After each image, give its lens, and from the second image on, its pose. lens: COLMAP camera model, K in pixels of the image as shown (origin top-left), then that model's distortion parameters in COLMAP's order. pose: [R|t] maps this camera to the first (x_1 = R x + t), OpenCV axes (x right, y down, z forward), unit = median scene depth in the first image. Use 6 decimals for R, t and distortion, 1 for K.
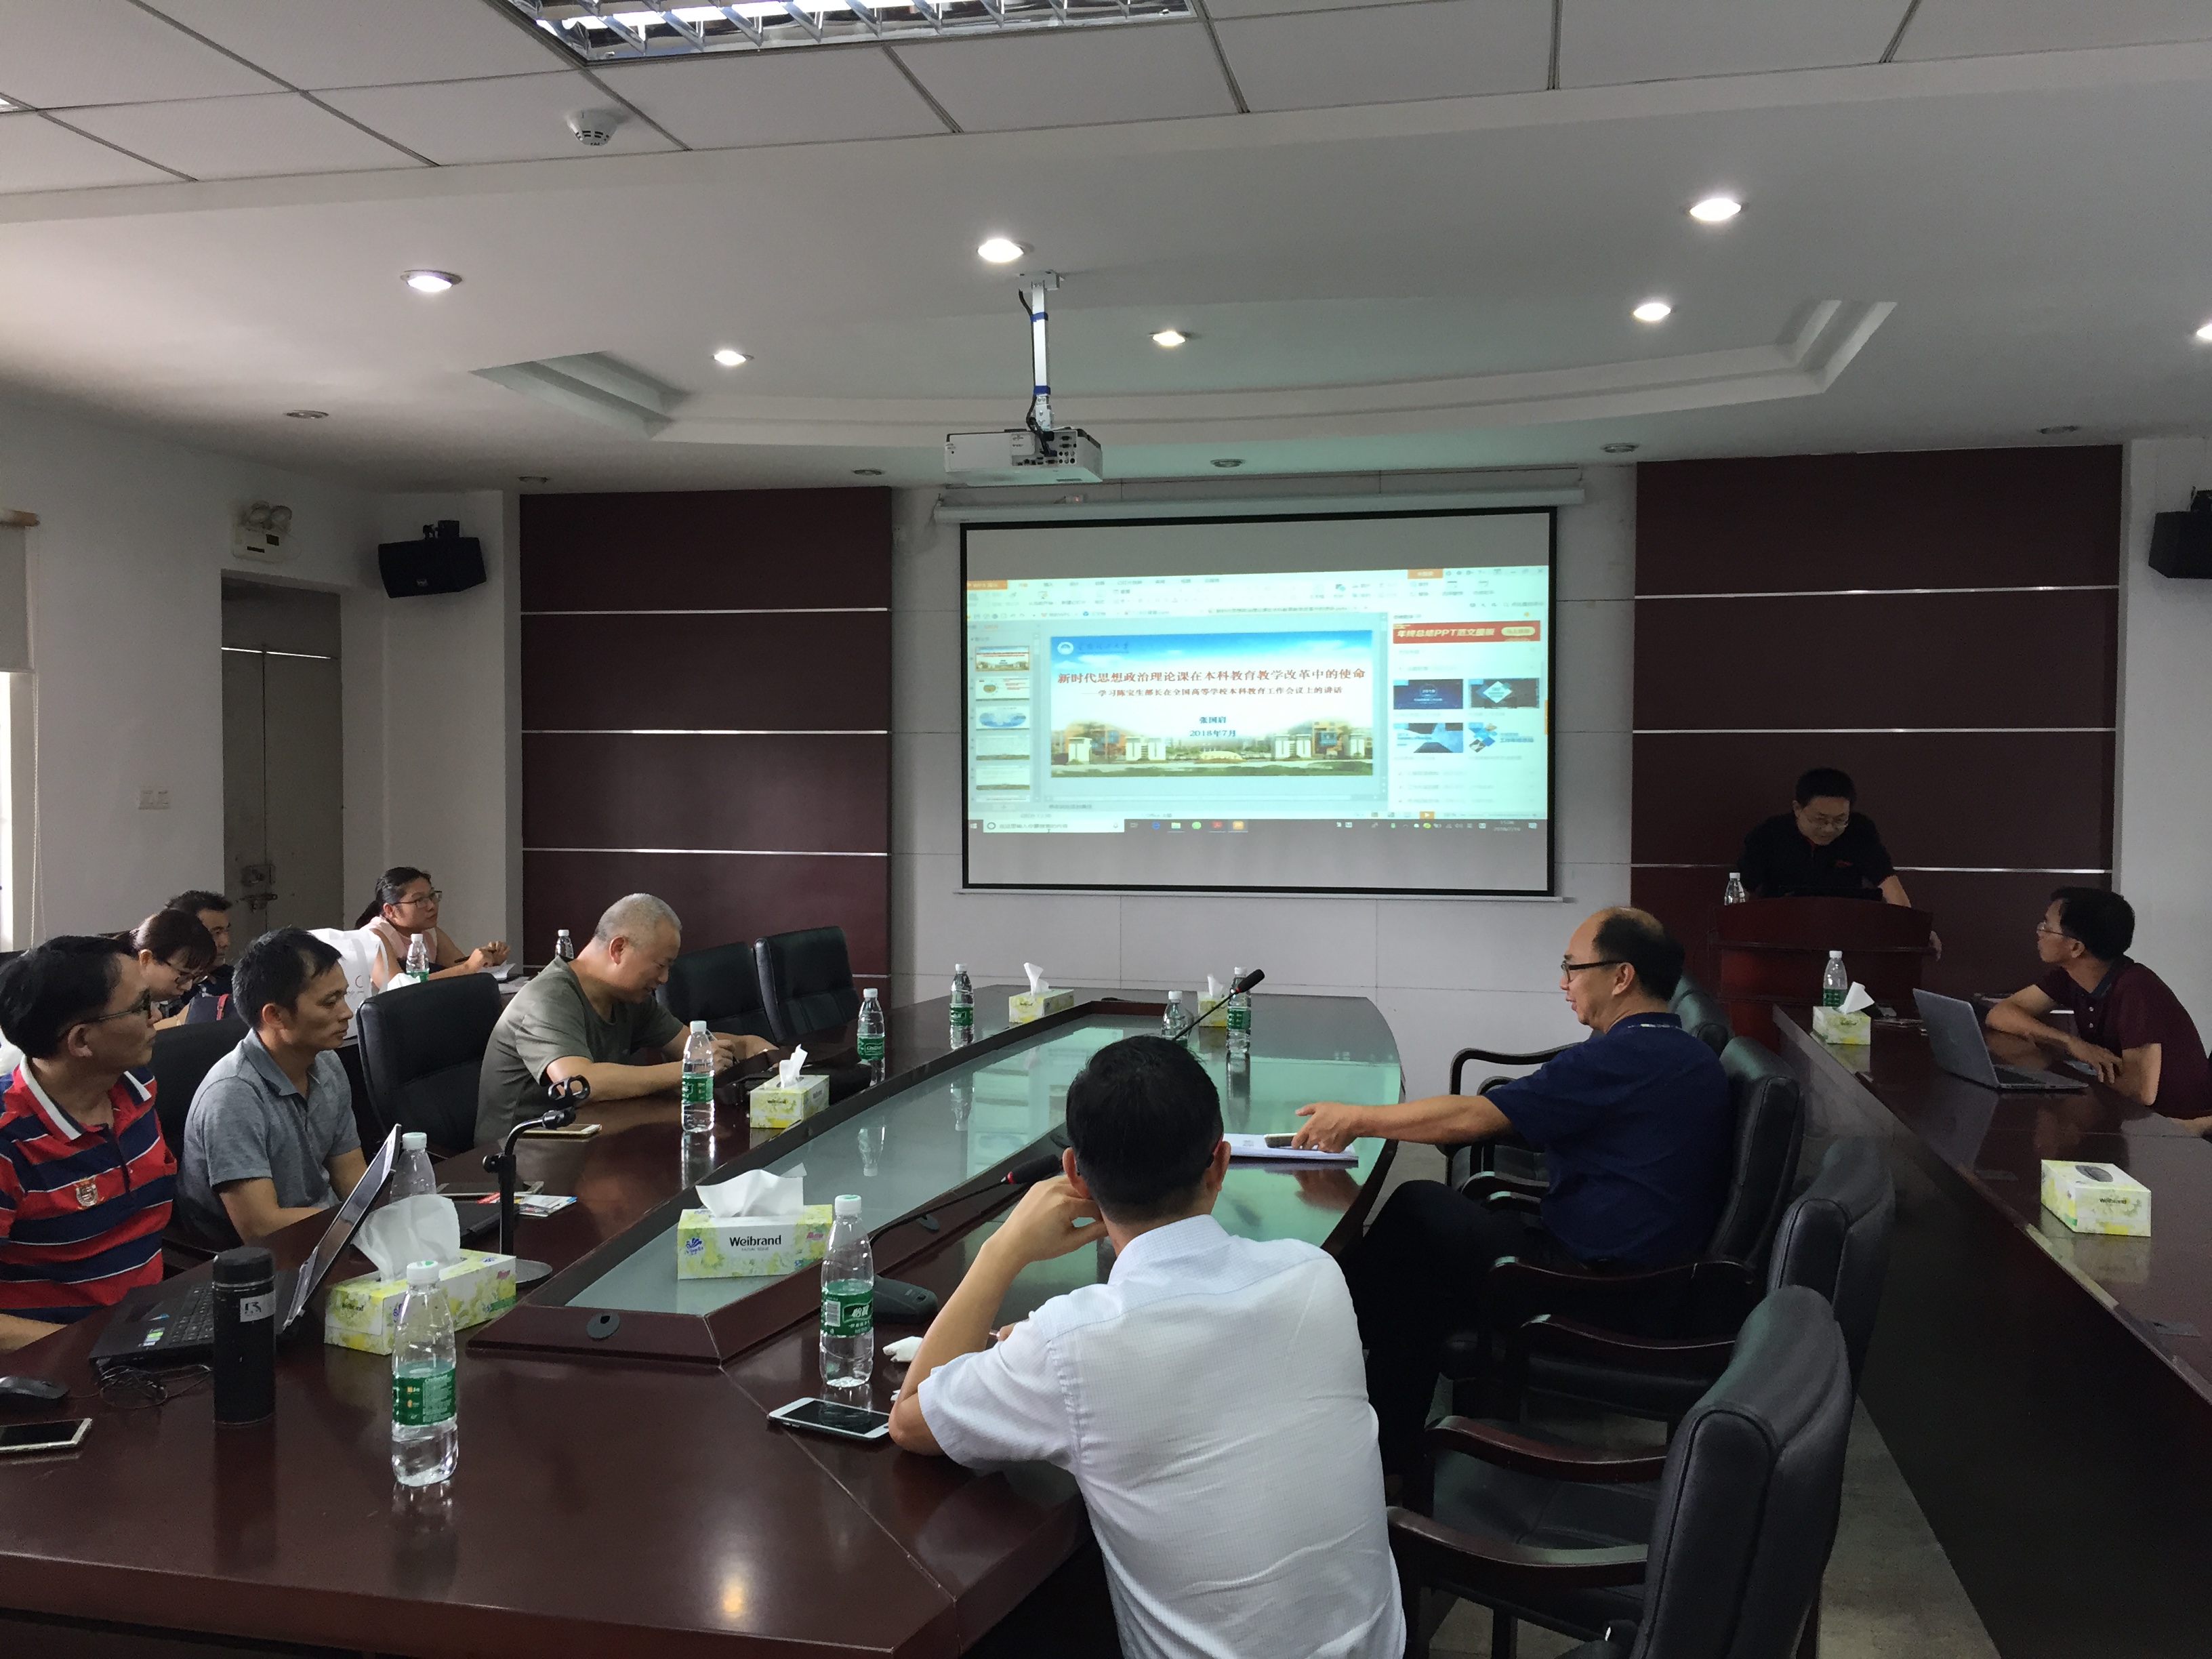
lens RADIAL K [[1847.1, 0, 1106.5], [0, 1847.1, 817.5], [0, 0, 1]] dist [0.042716, -0.053009]
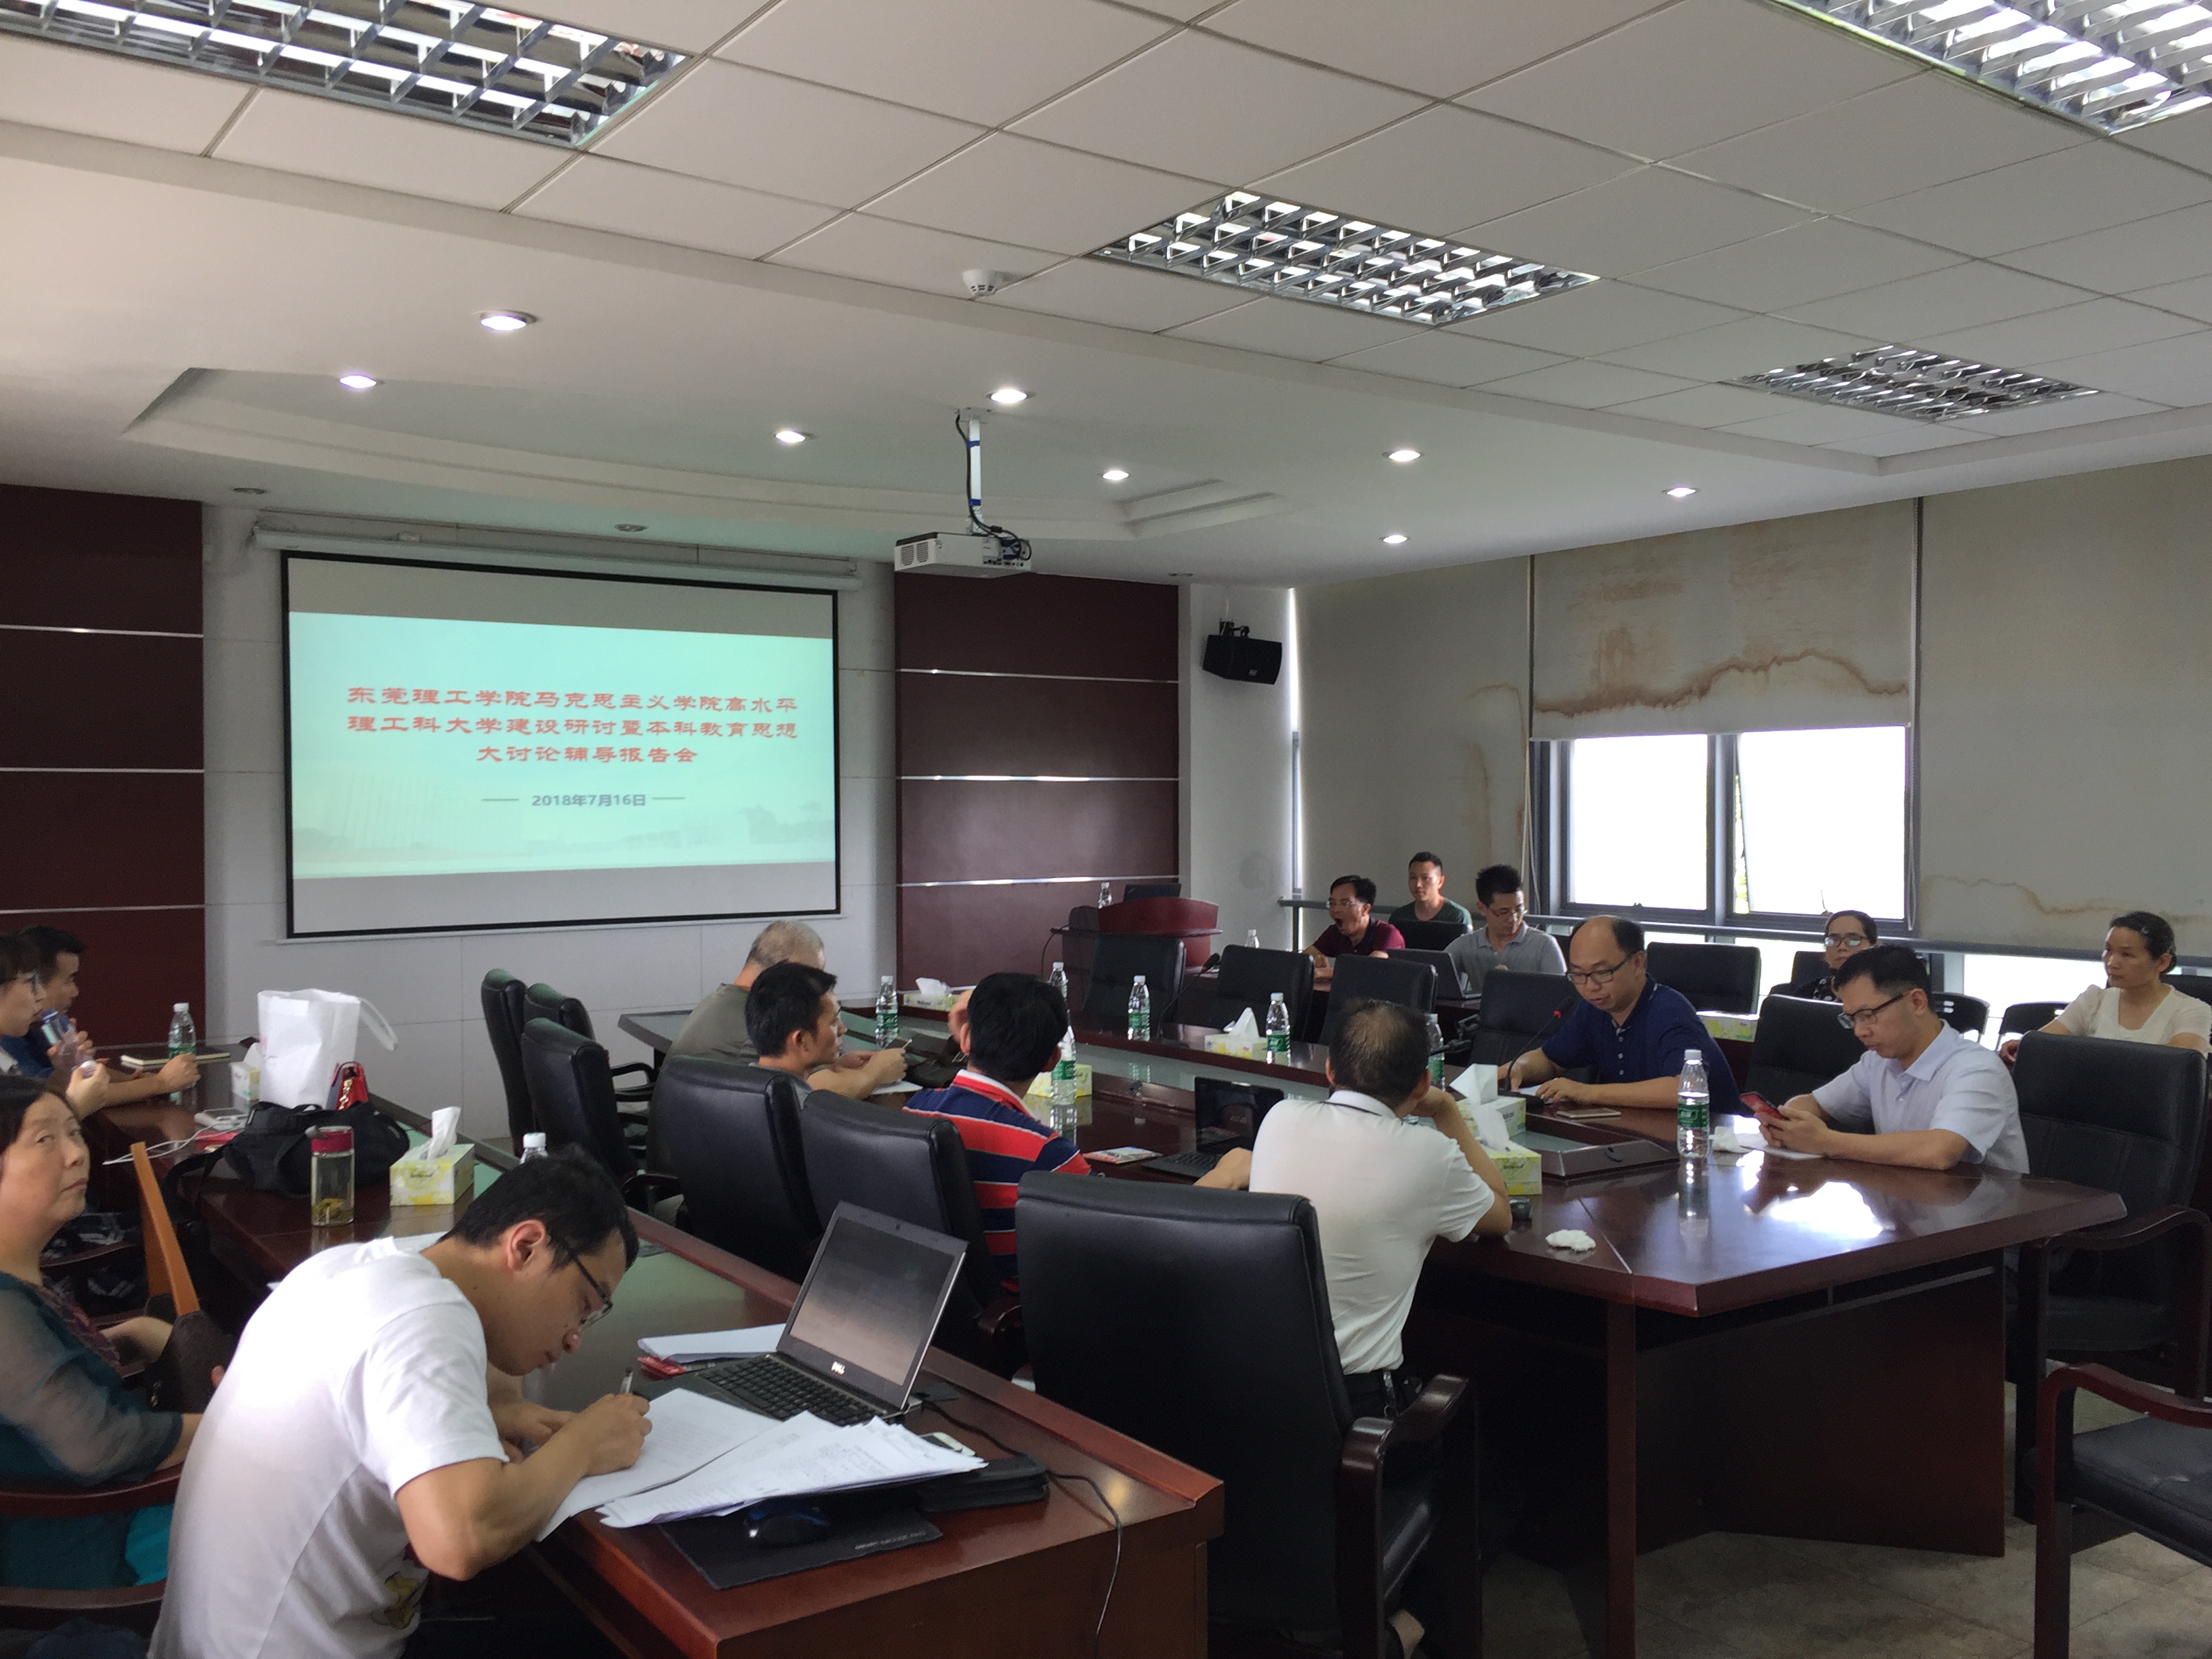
lens RADIAL K [[1847.1, 0, 1101.1], [0, 1847.1, 828.6], [0, 0, 1]] dist [0.042716, -0.053009]
pose [[0.668990, -0.012552, 0.743165, -0.541628], [0.024598, 0.999684, -0.005258, -0.002342], [-0.742864, 0.021798, 0.669087, 0.067504]]
